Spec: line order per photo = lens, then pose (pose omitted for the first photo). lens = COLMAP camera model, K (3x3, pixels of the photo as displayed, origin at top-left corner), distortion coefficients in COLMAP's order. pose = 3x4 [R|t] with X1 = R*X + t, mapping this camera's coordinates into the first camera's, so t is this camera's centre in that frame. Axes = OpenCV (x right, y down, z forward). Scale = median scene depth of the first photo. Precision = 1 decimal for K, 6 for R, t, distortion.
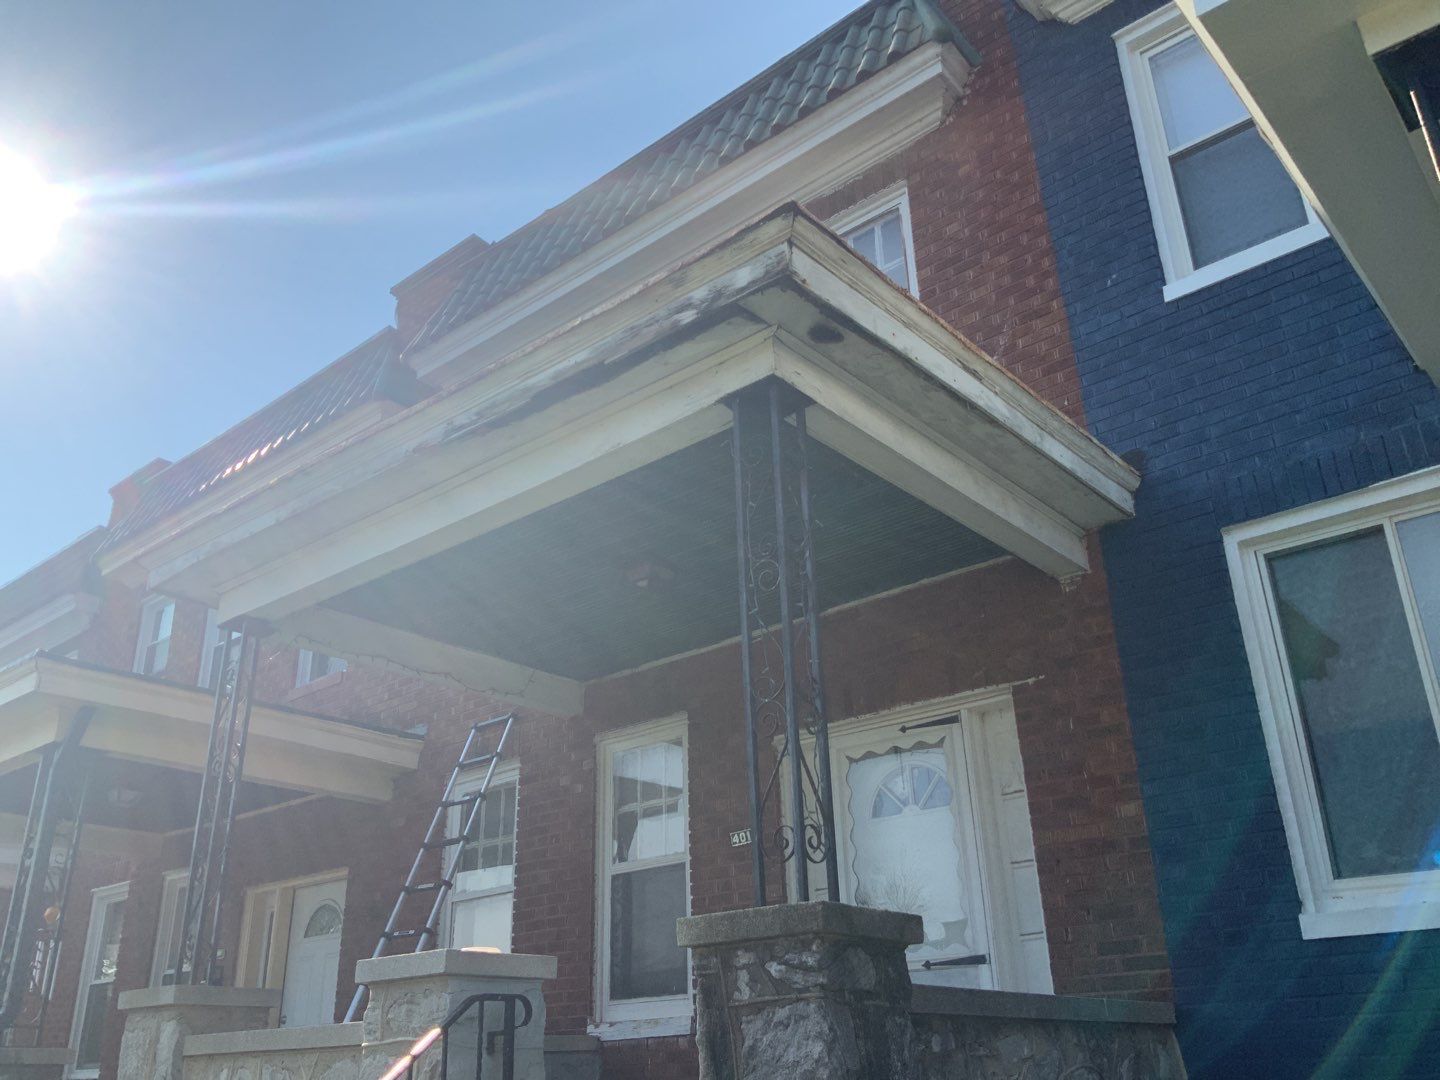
lens RADIAL K [[1191.2, 0, 717.0], [0, 1191.2, 536.9], [0, 0, 1]] dist [0.093929, -0.191423]
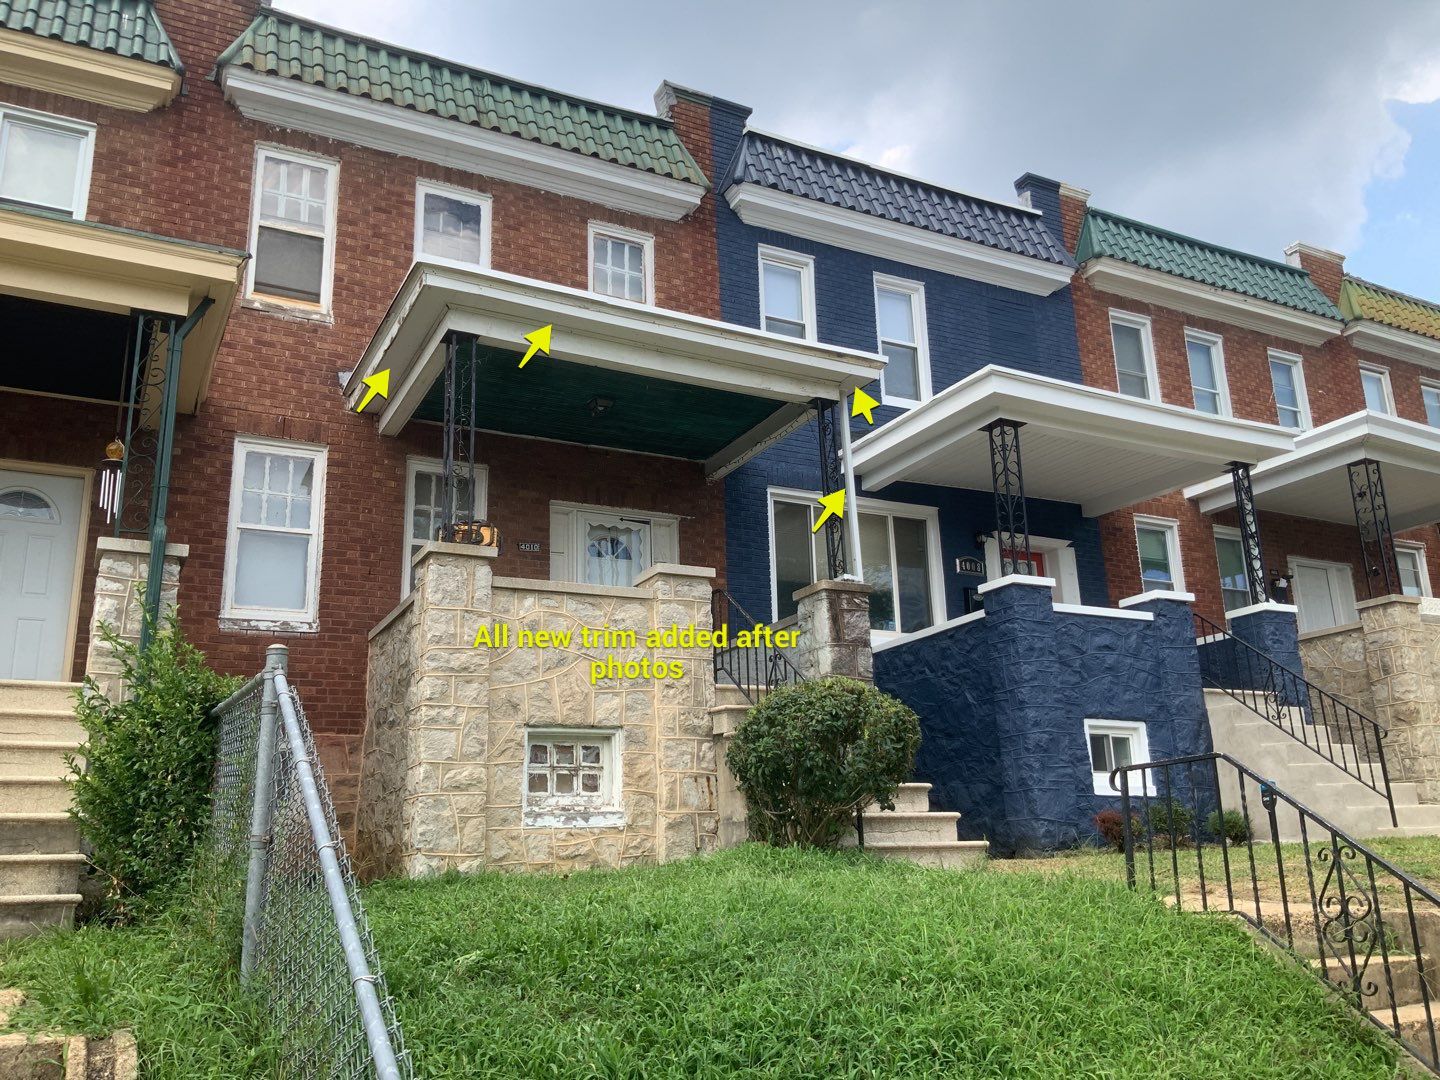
lens RADIAL K [[1191.2, 0, 720.2], [0, 1191.2, 550.5], [0, 0, 1]] dist [0.093929, -0.191423]
pose [[0.380625, 0.256617, 0.888410, -1.678387], [-0.359004, 0.926376, -0.113773, 0.411629], [-0.852197, -0.275638, 0.444728, -0.044364]]
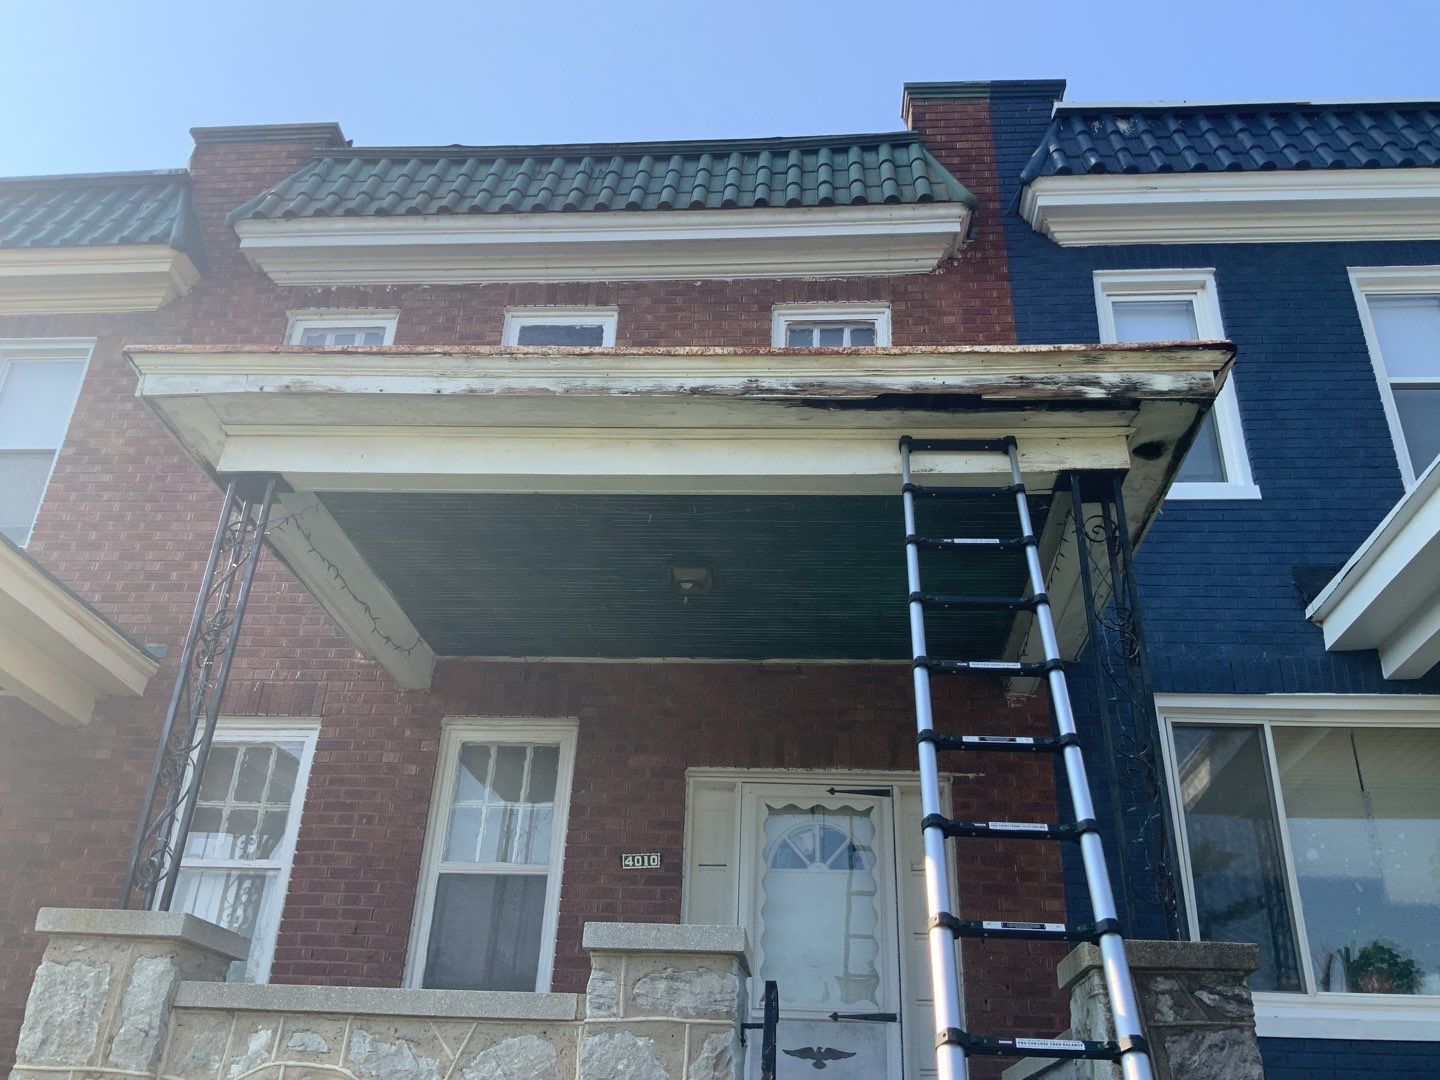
lens RADIAL K [[1191.2, 0, 715.6], [0, 1191.2, 539.0], [0, 0, 1]] dist [0.093929, -0.191423]
pose [[0.810446, 0.324671, 0.487613, -0.563736], [-0.295503, 0.945284, -0.138261, 0.138660], [-0.505822, -0.032038, 0.862043, 0.159062]]
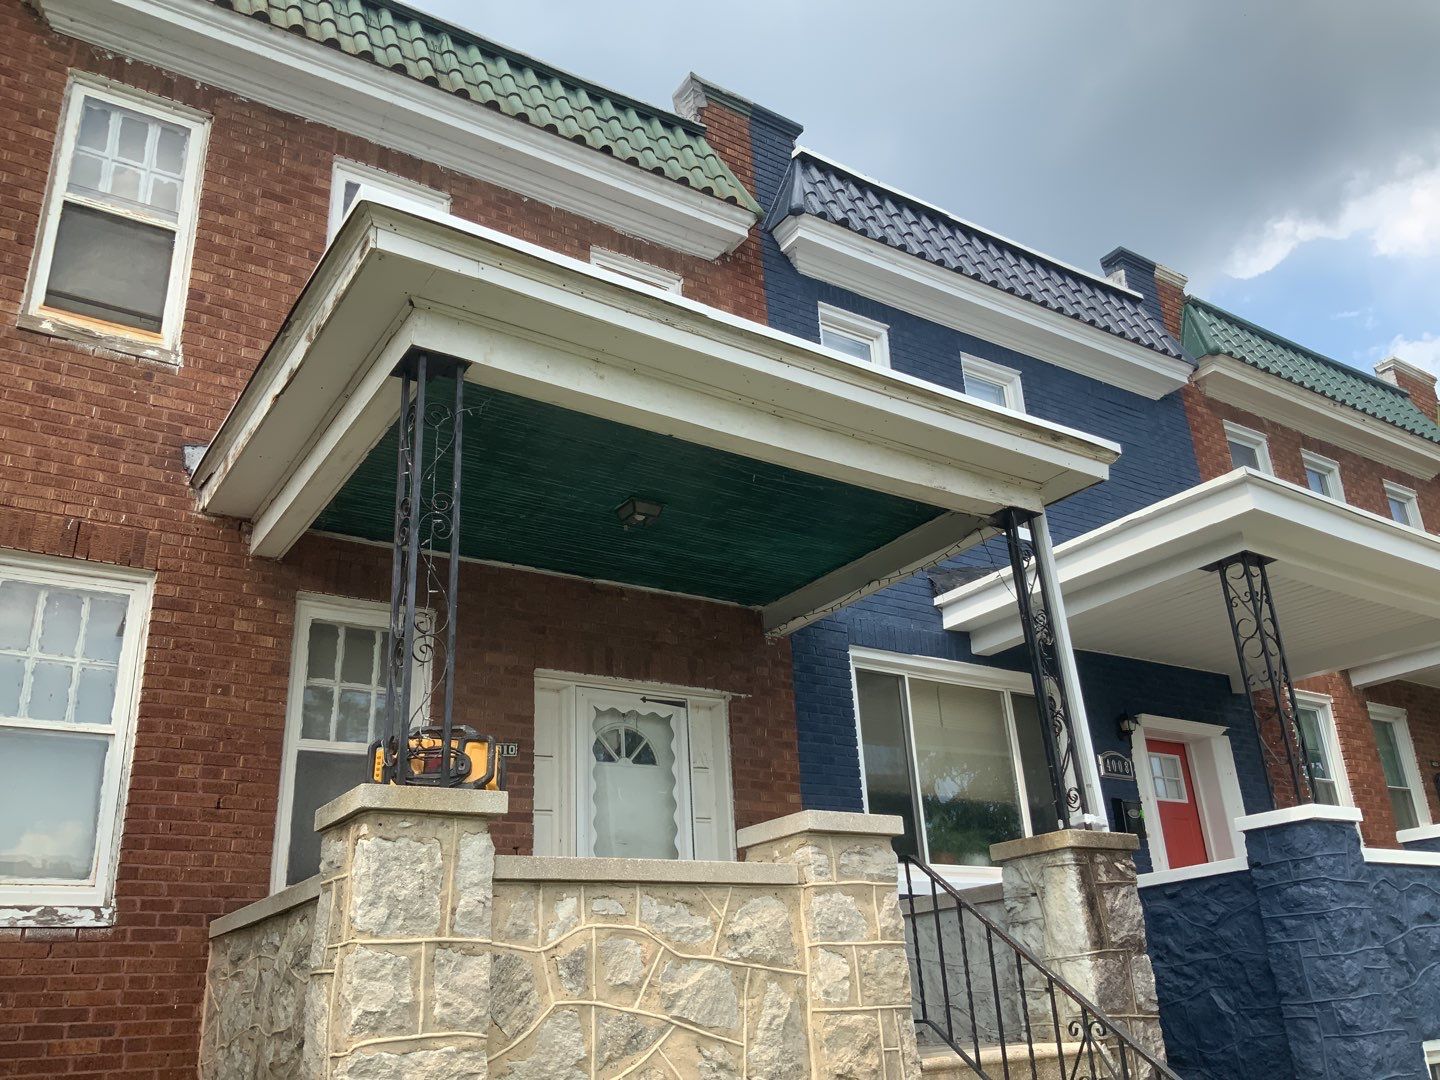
lens RADIAL K [[1191.2, 0, 713.8], [0, 1191.2, 543.4], [0, 0, 1]] dist [0.093929, -0.191423]
pose [[0.282624, 0.372383, 0.883999, -1.070110], [-0.353663, 0.897099, -0.264831, 0.347807], [-0.891654, -0.237790, 0.385239, 0.541443]]
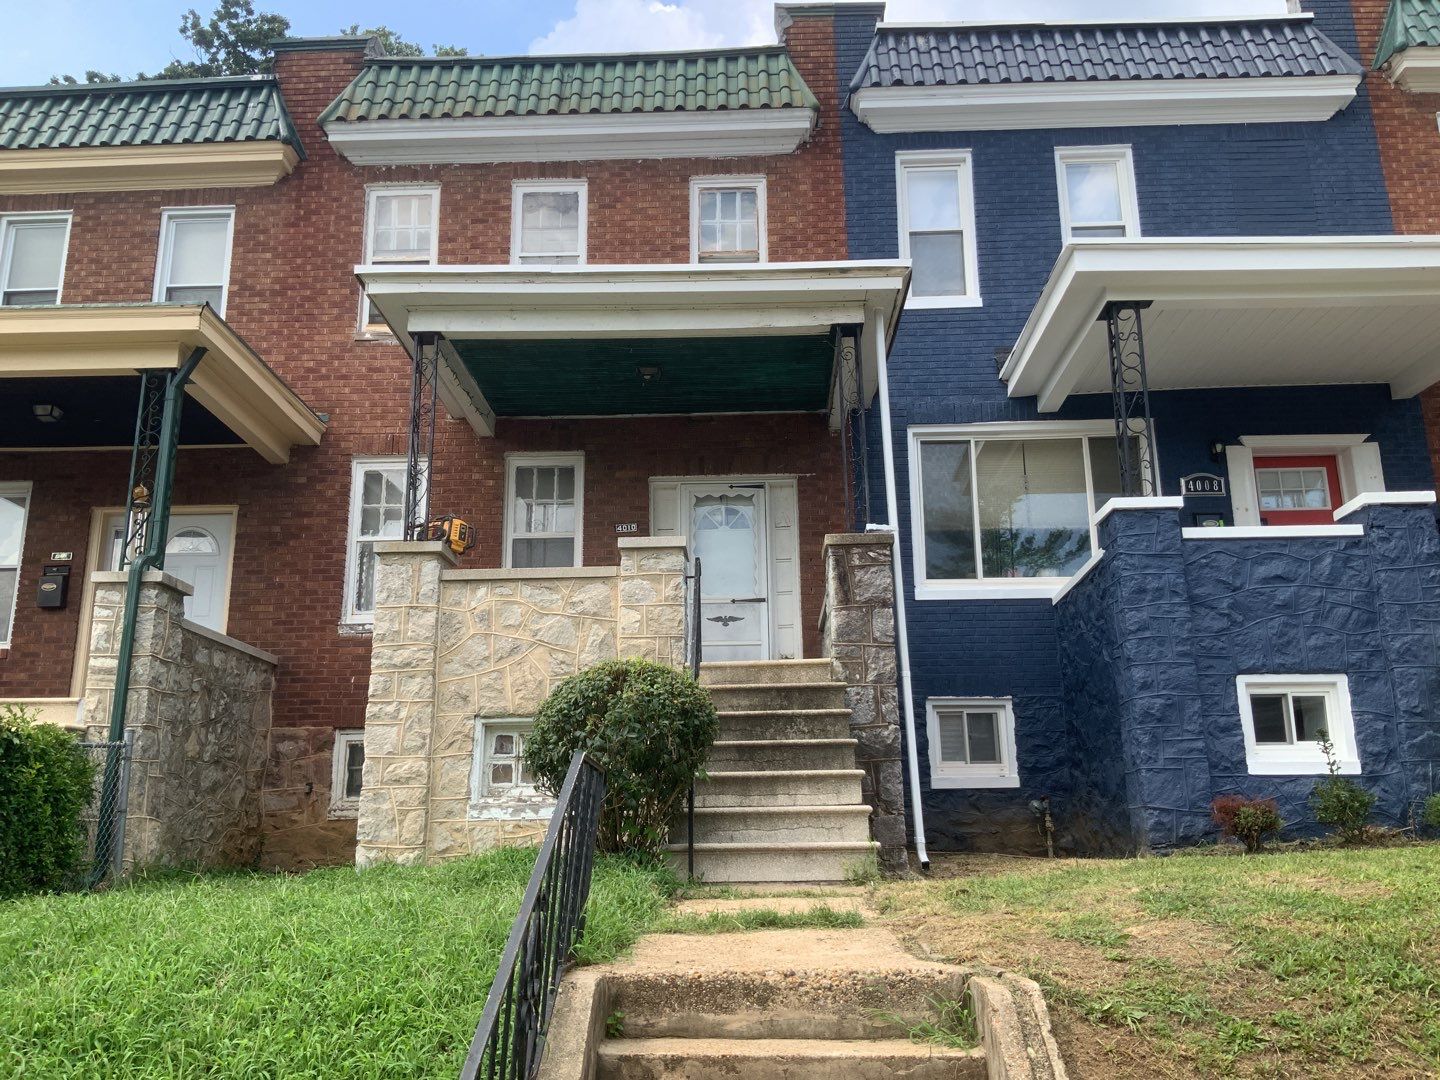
lens RADIAL K [[1191.2, 0, 719.3], [0, 1191.2, 552.8], [0, 0, 1]] dist [0.093929, -0.191423]
pose [[0.784473, 0.166711, 0.597336, -1.053103], [-0.262601, 0.961873, 0.076420, 0.134131], [-0.561821, -0.216810, 0.798342, -0.560979]]
